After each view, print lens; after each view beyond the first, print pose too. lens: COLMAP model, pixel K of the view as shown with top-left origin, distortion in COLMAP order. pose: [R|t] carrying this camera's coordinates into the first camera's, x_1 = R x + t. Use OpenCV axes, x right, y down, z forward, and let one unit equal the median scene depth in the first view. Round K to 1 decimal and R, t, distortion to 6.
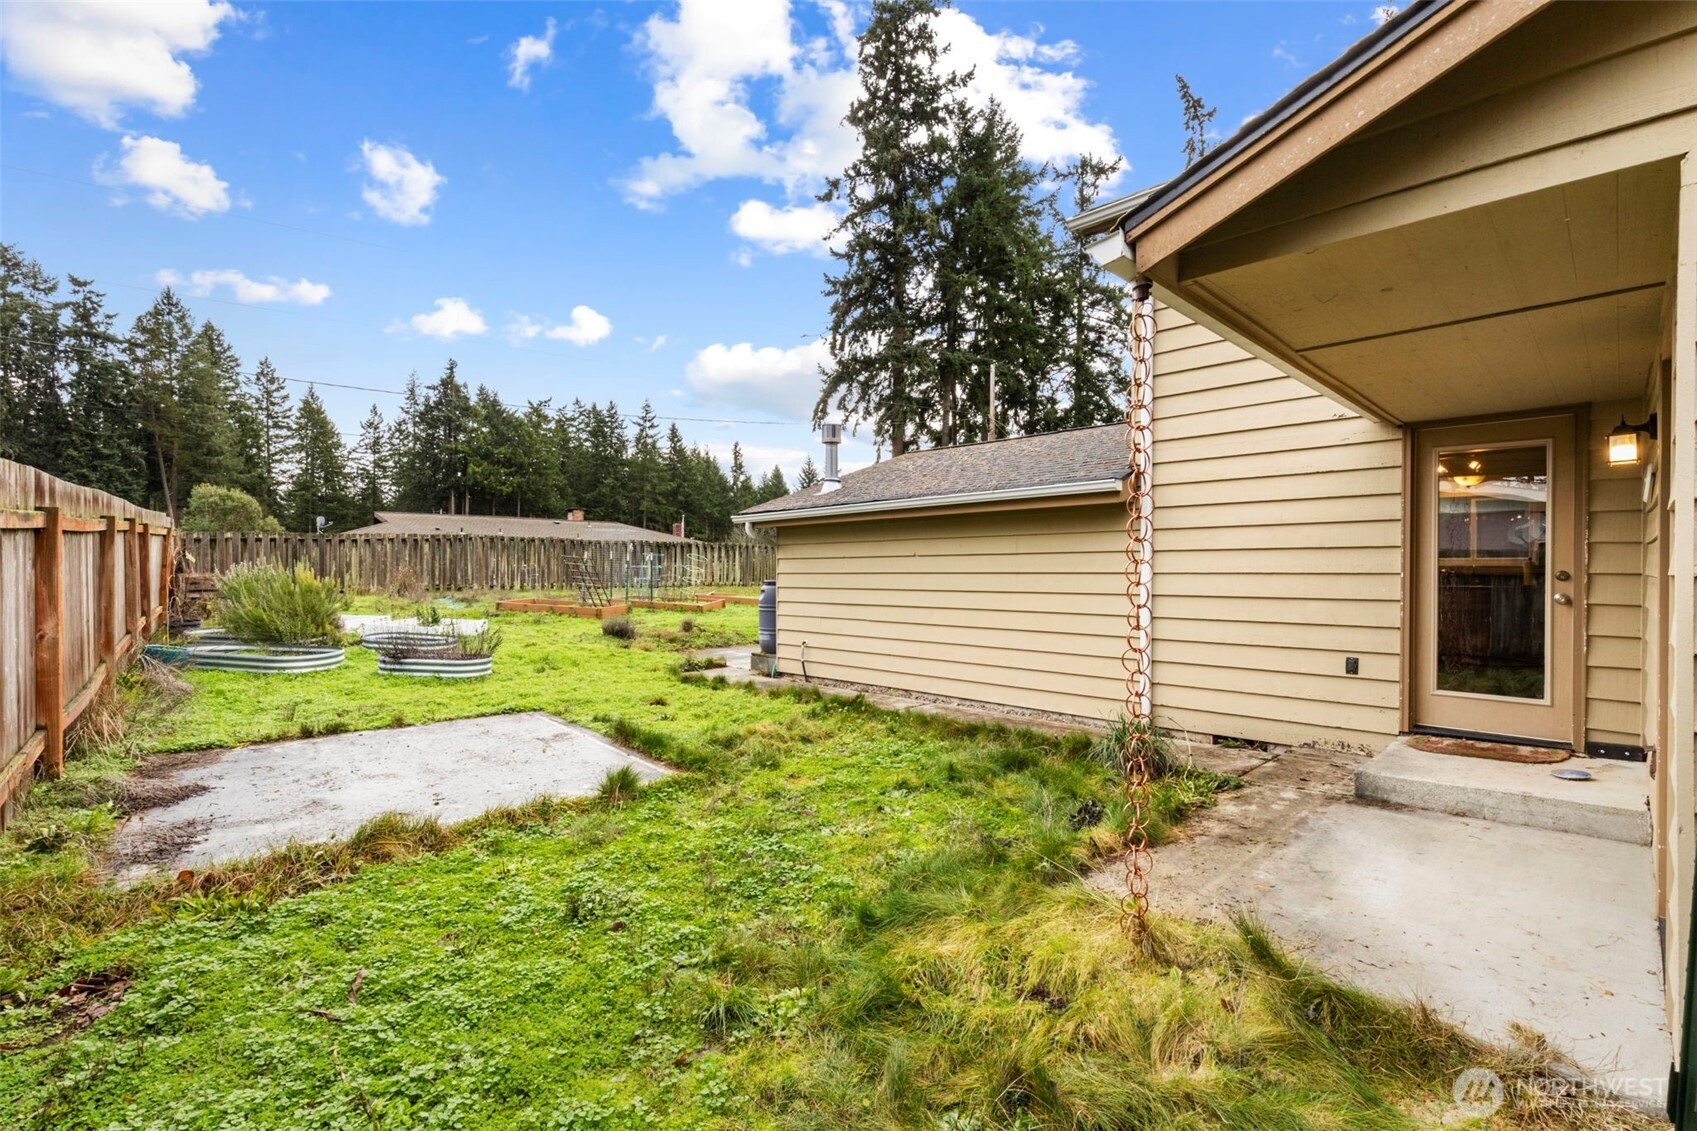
lens RADIAL K [[774.2, 0, 852.1], [0, 774.2, 567.6], [0, 0, 1]] dist [0.003728, 0.000281]
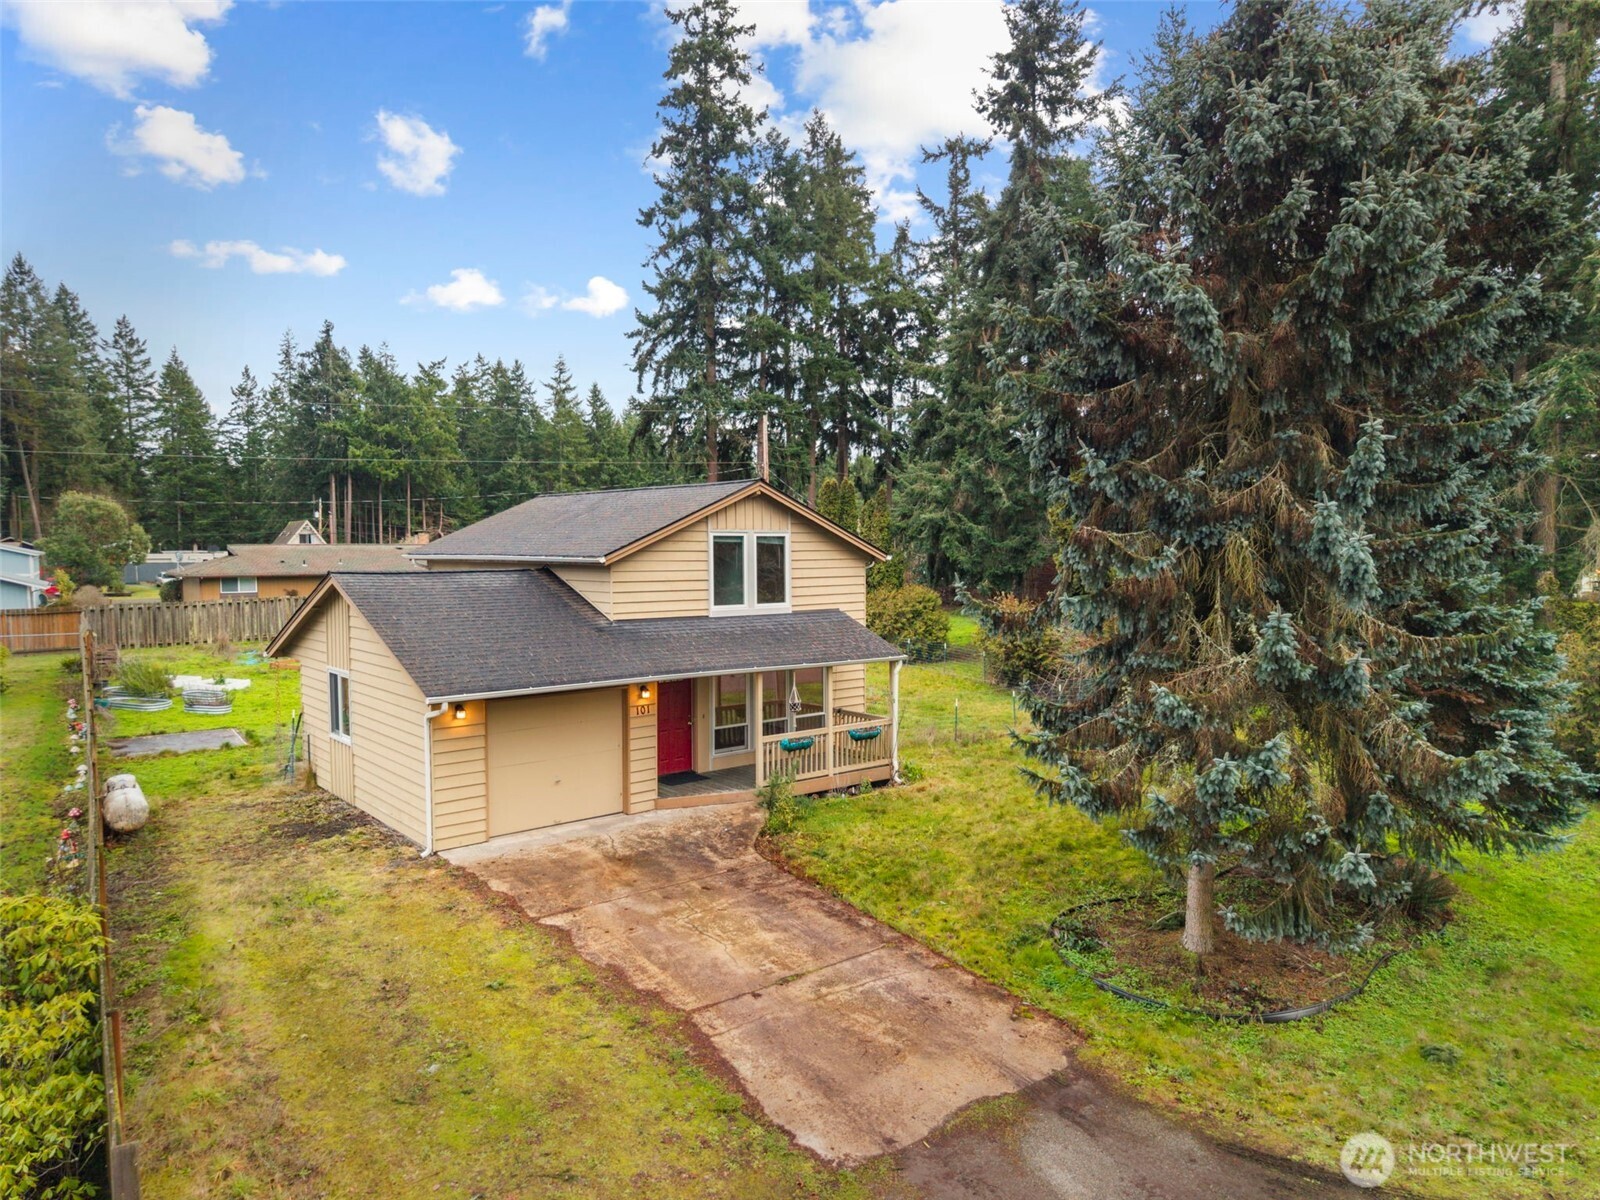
lens RADIAL K [[1107.7, 0, 795.9], [0, 1107.7, 604.6], [0, 0, 1]] dist [0.001786, 0.000741]
pose [[0.994185, 0.004211, -0.107604, 0.110473], [0.002254, 0.998203, 0.059885, -0.026693], [0.107663, -0.059779, 0.992389, -0.146838]]
